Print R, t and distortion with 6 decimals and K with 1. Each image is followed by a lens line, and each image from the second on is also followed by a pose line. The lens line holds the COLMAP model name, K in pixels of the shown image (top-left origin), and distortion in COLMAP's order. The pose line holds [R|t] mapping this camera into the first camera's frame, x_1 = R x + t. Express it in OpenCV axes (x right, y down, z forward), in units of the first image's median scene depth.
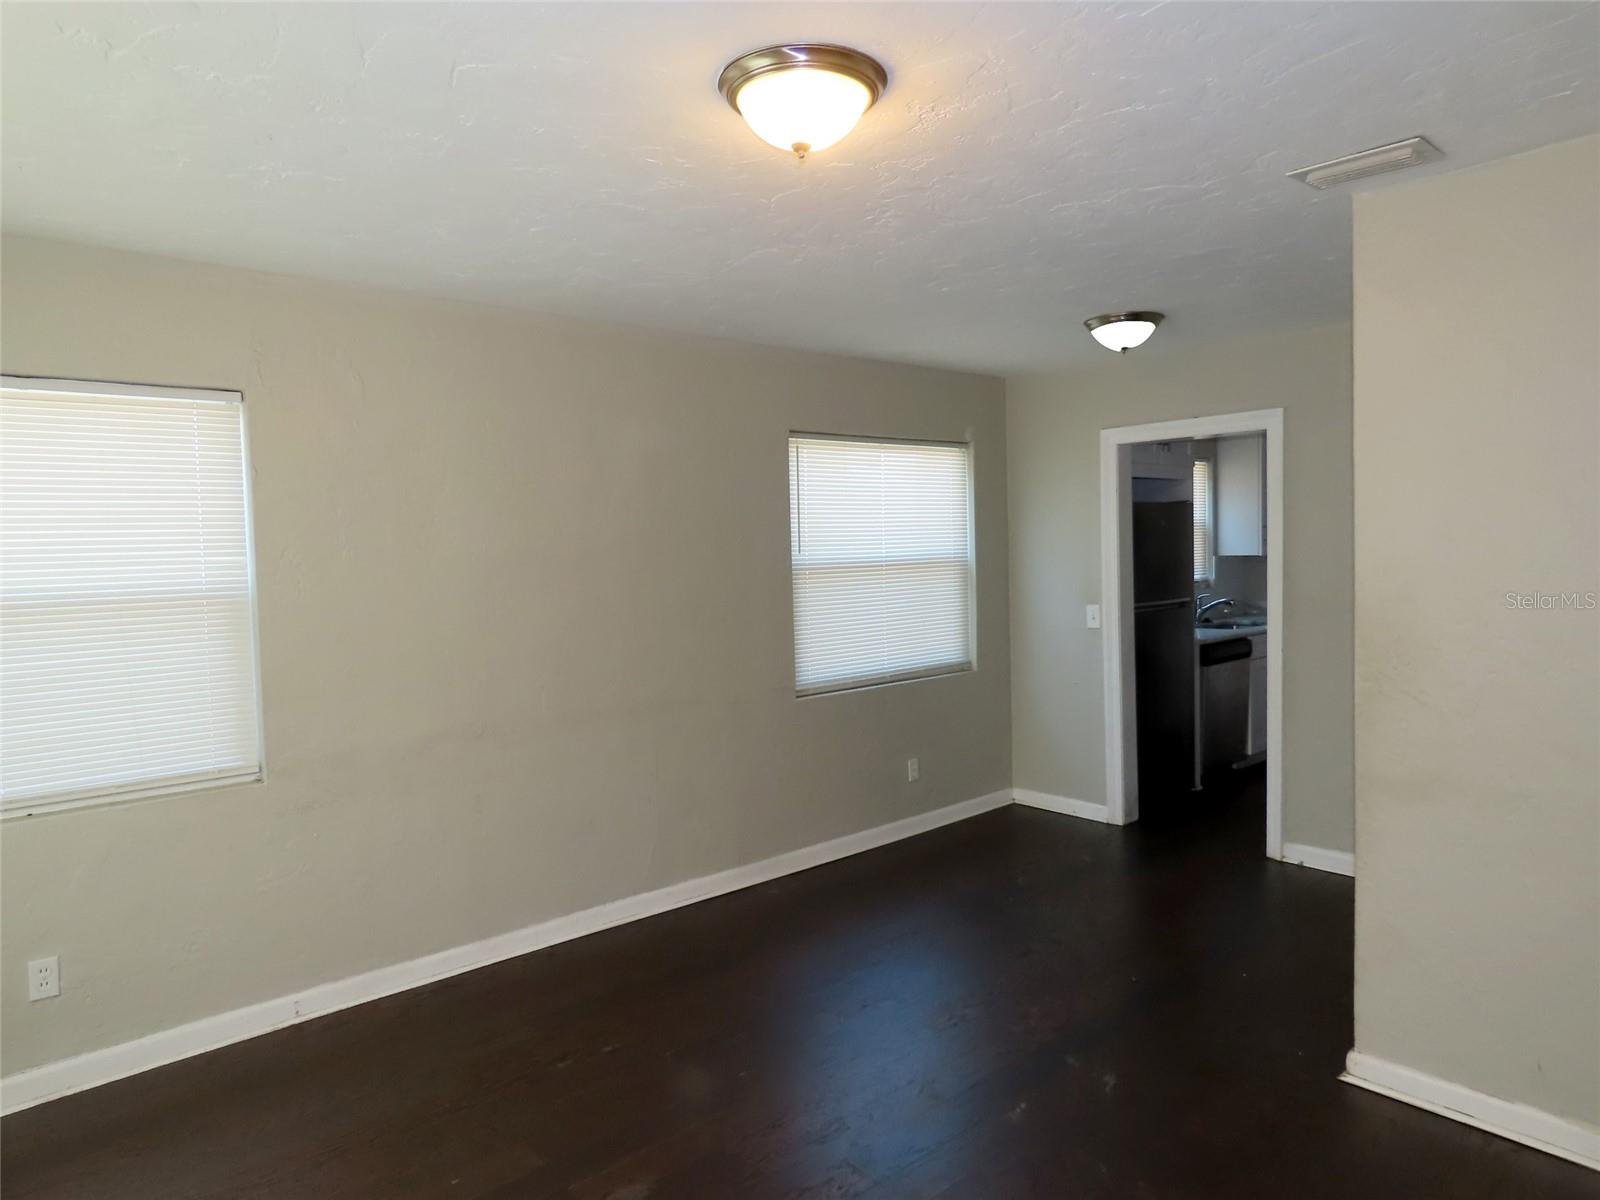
lens RADIAL K [[1031.9, 0, 793.4], [0, 1031.9, 605.2], [0, 0, 1]] dist [0.007105, -0.006975]
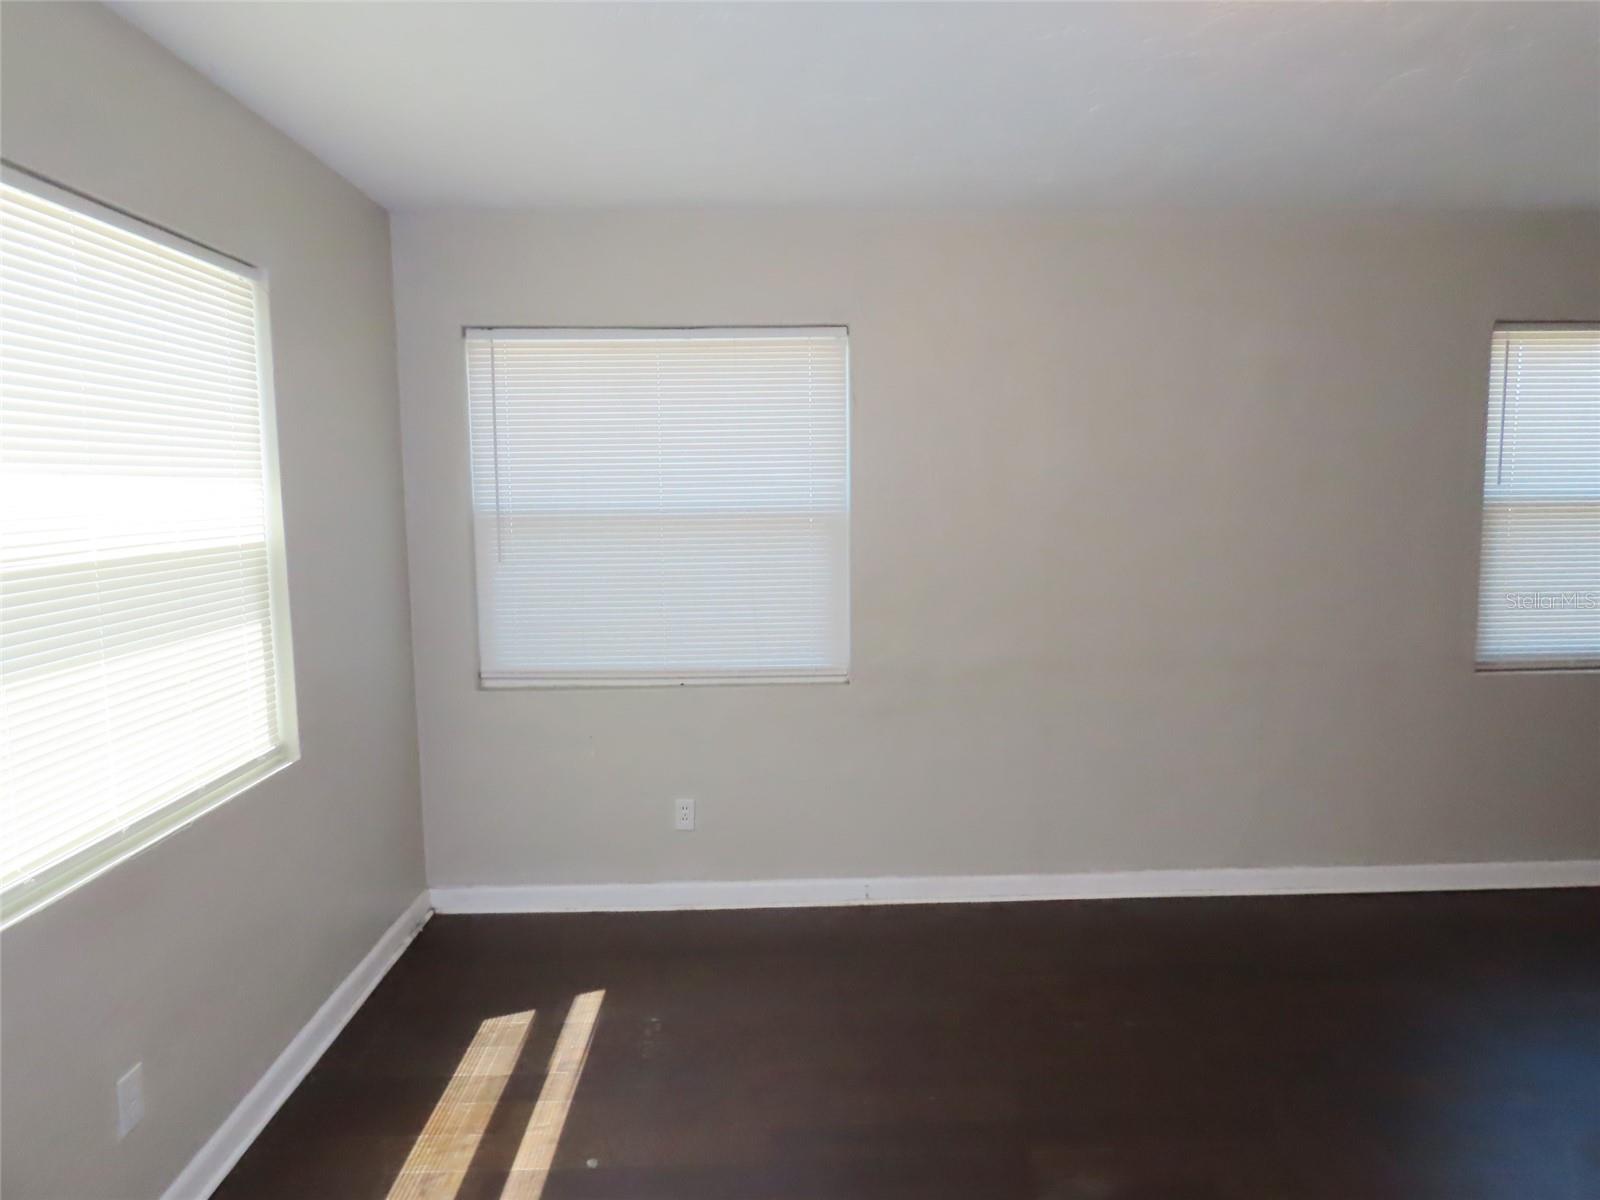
lens RADIAL K [[1031.9, 0, 803.9], [0, 1031.9, 597.3], [0, 0, 1]] dist [0.007105, -0.006975]
pose [[0.772486, 0.087118, -0.629027, 0.133375], [-0.044658, 0.995545, 0.083037, -0.010631], [0.633459, -0.036054, 0.772936, 0.117088]]
